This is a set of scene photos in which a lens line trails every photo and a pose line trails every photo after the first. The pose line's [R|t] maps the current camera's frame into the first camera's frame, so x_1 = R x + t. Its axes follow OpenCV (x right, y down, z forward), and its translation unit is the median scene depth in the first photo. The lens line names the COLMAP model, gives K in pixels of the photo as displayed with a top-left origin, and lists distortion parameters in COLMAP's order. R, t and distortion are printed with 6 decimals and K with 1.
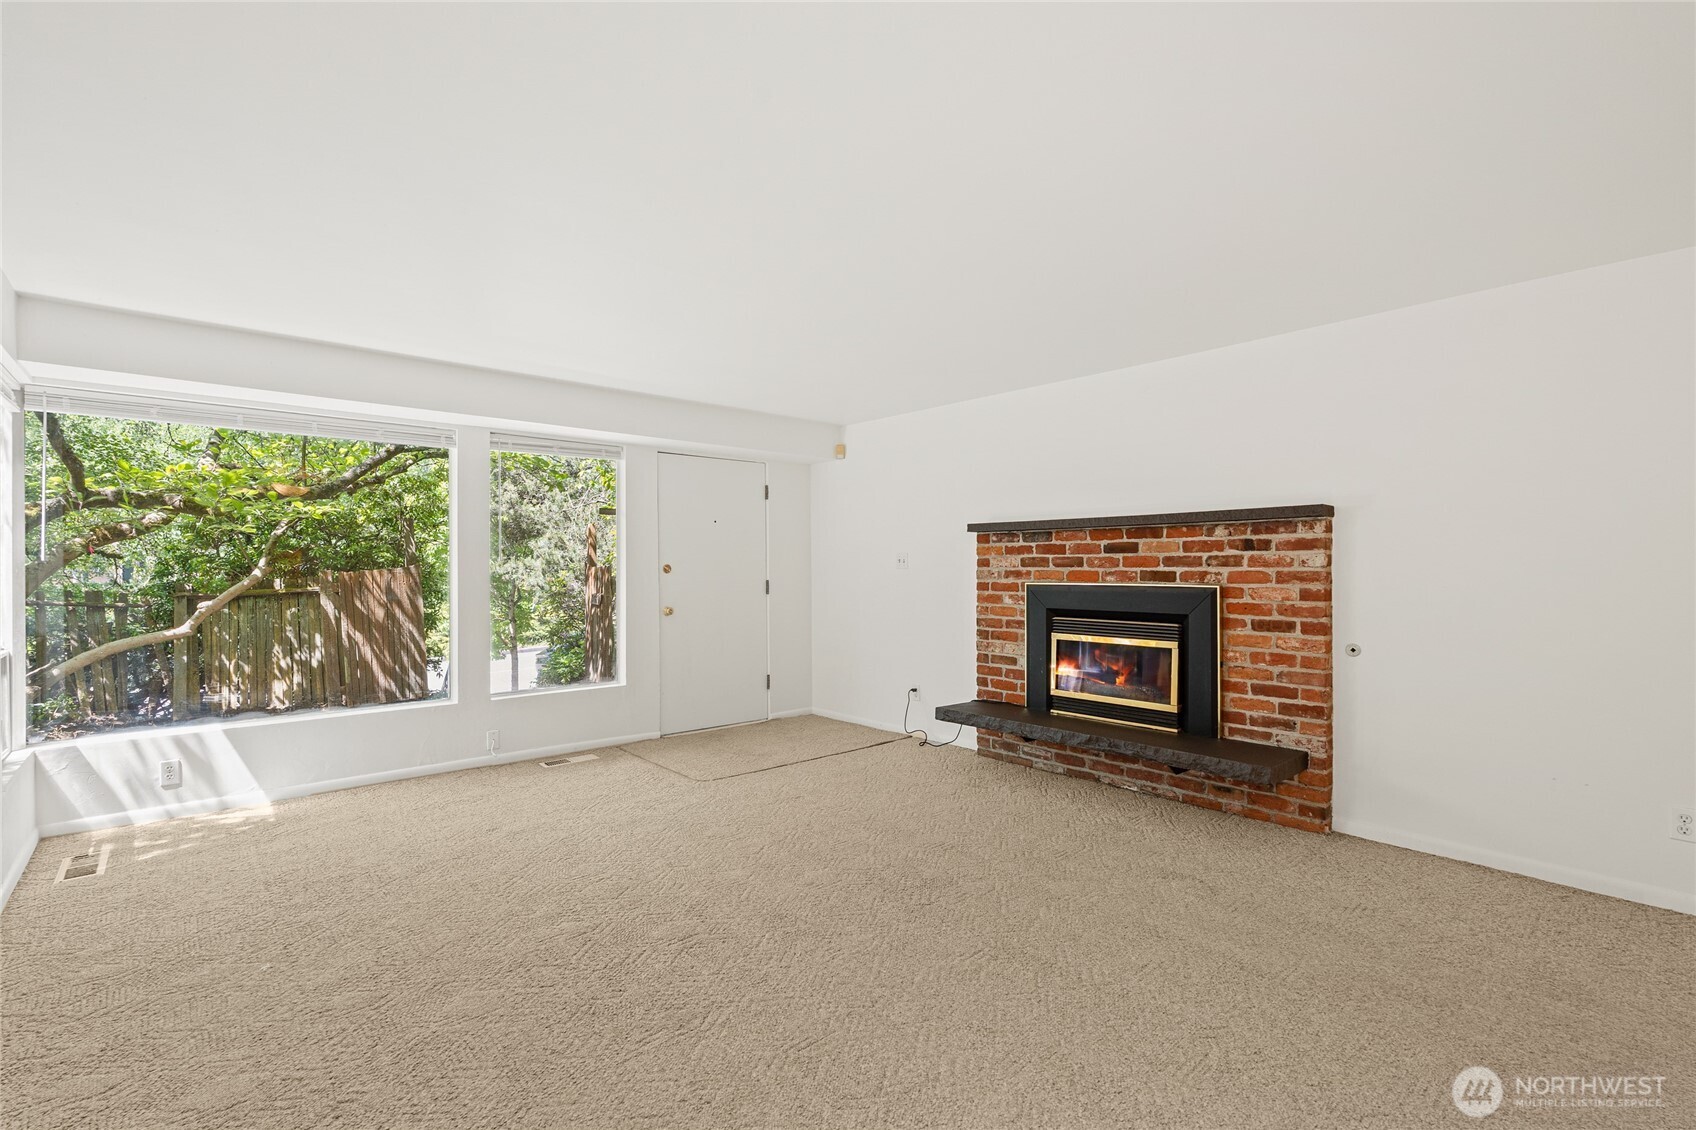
lens RADIAL K [[755.2, 0, 848.0], [0, 755.2, 565.0], [0, 0, 1]] dist [-0.000440, 0.000011]
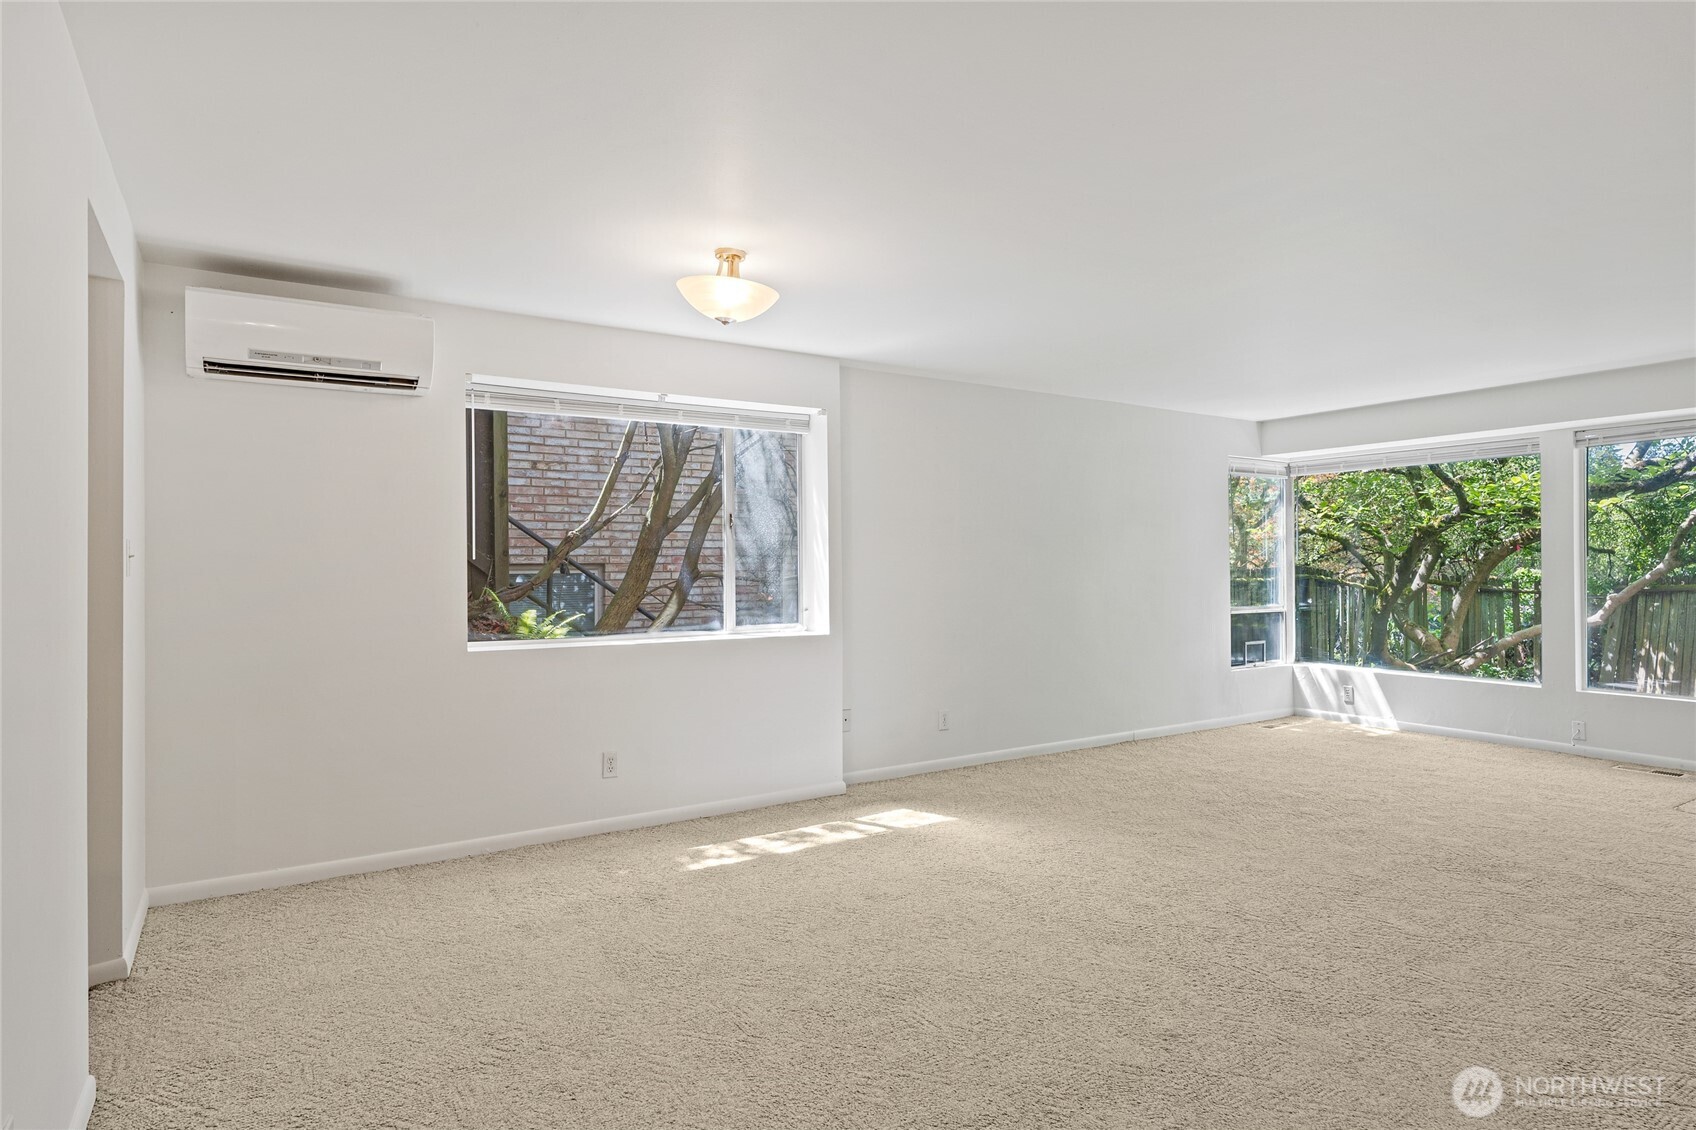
lens RADIAL K [[937.0, 0, 863.4], [0, 937.0, 560.6], [0, 0, 1]] dist [-0.000083, 0.000709]
pose [[-0.136183, -0.002619, -0.990680, 0.927451], [0.008758, 0.999954, -0.003848, -0.004081], [0.990645, -0.009201, -0.136154, 0.209188]]
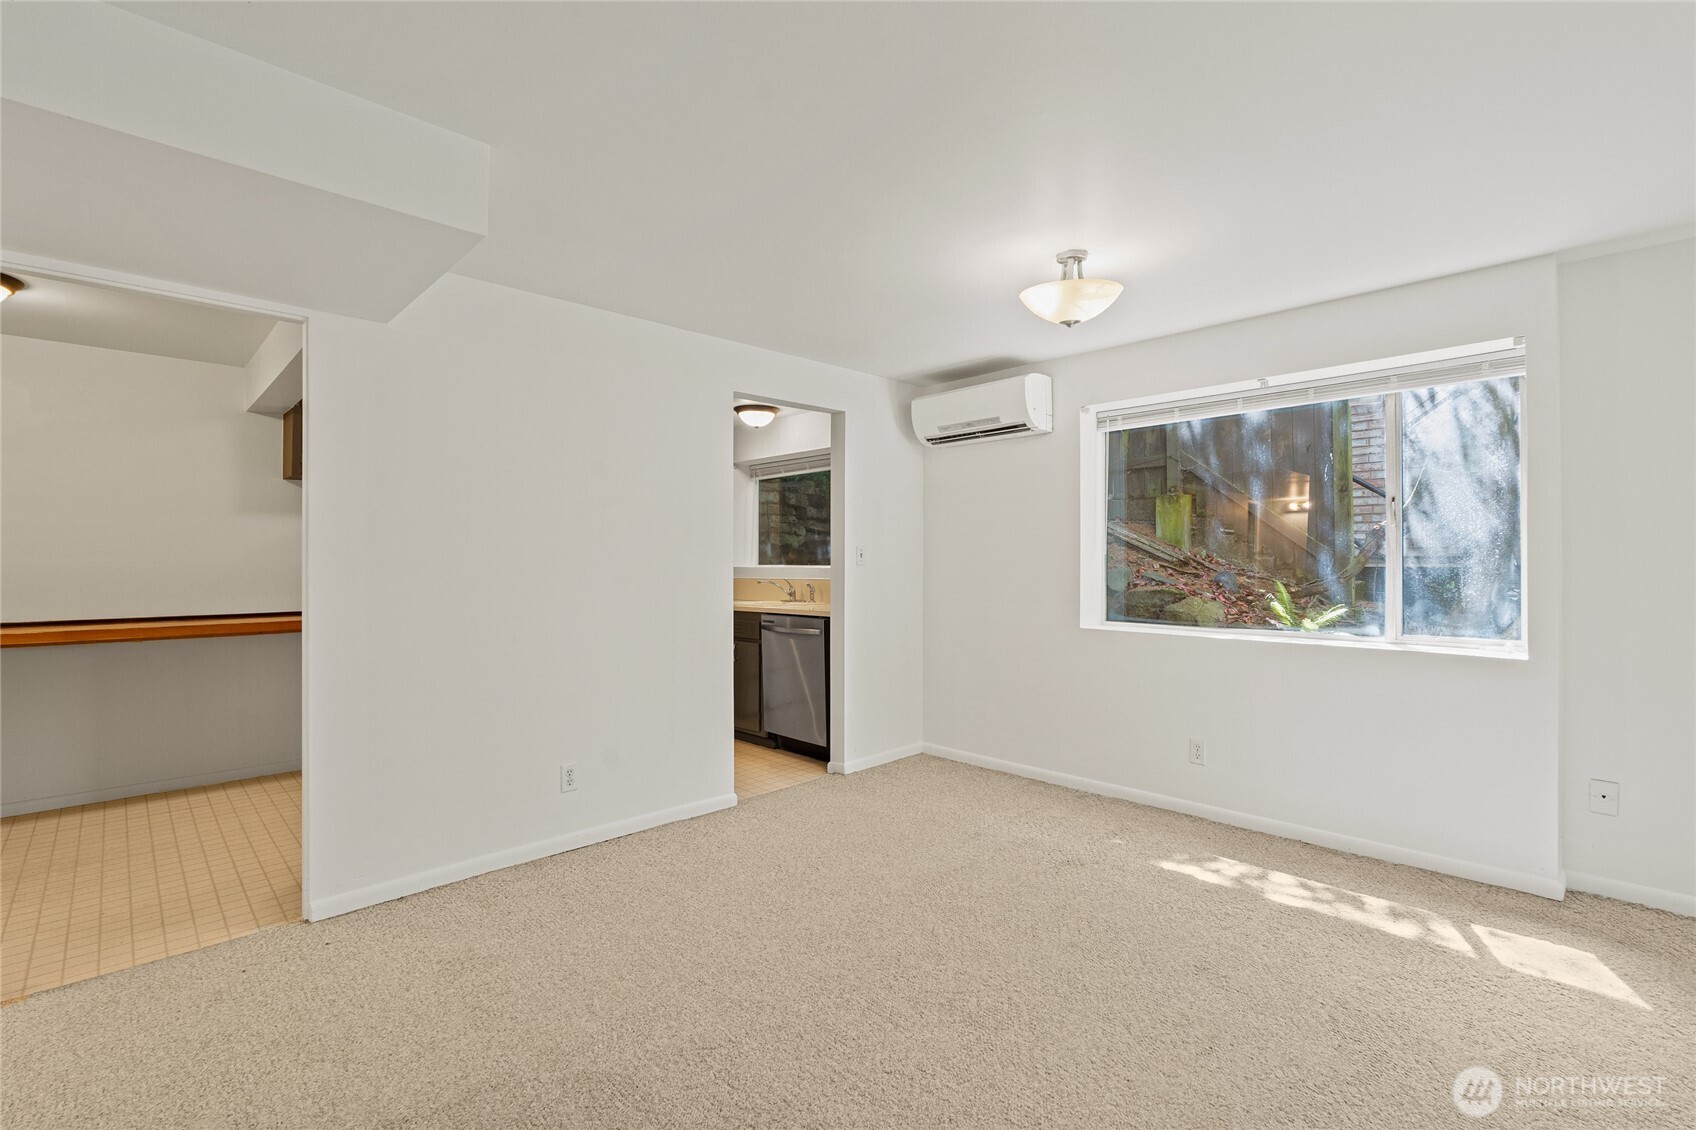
lens RADIAL K [[755.2, 0, 848.0], [0, 755.2, 565.0], [0, 0, 1]] dist [-0.000440, 0.000011]
pose [[-0.998127, 0.004547, -0.061015, 0.444483], [0.004439, 0.999988, 0.001898, -0.002913], [0.061023, 0.001624, -0.998135, 0.588061]]
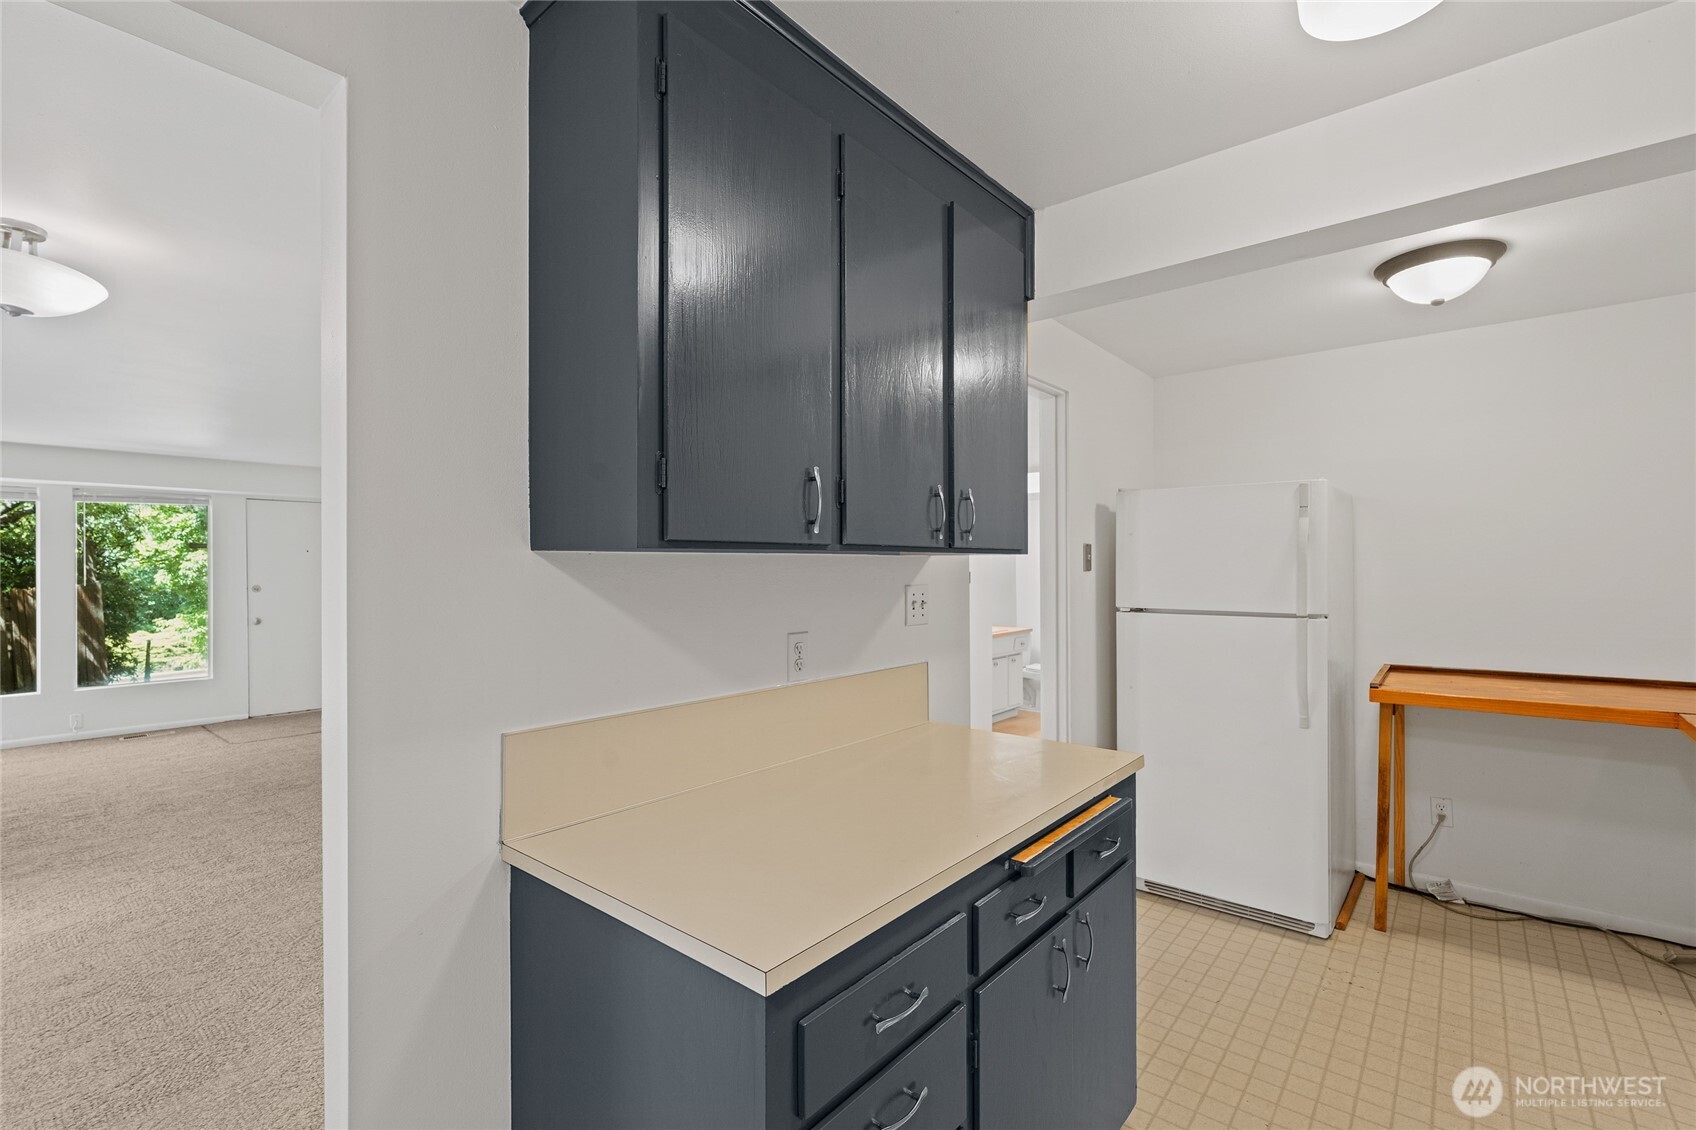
lens RADIAL K [[755.2, 0, 848.0], [0, 755.2, 565.0], [0, 0, 1]] dist [-0.000440, 0.000011]
pose [[0.987444, -0.000096, 0.157971, 0.654482], [0.000587, 0.999995, -0.003058, -0.036151], [-0.157970, 0.003113, 0.987439, -0.512336]]
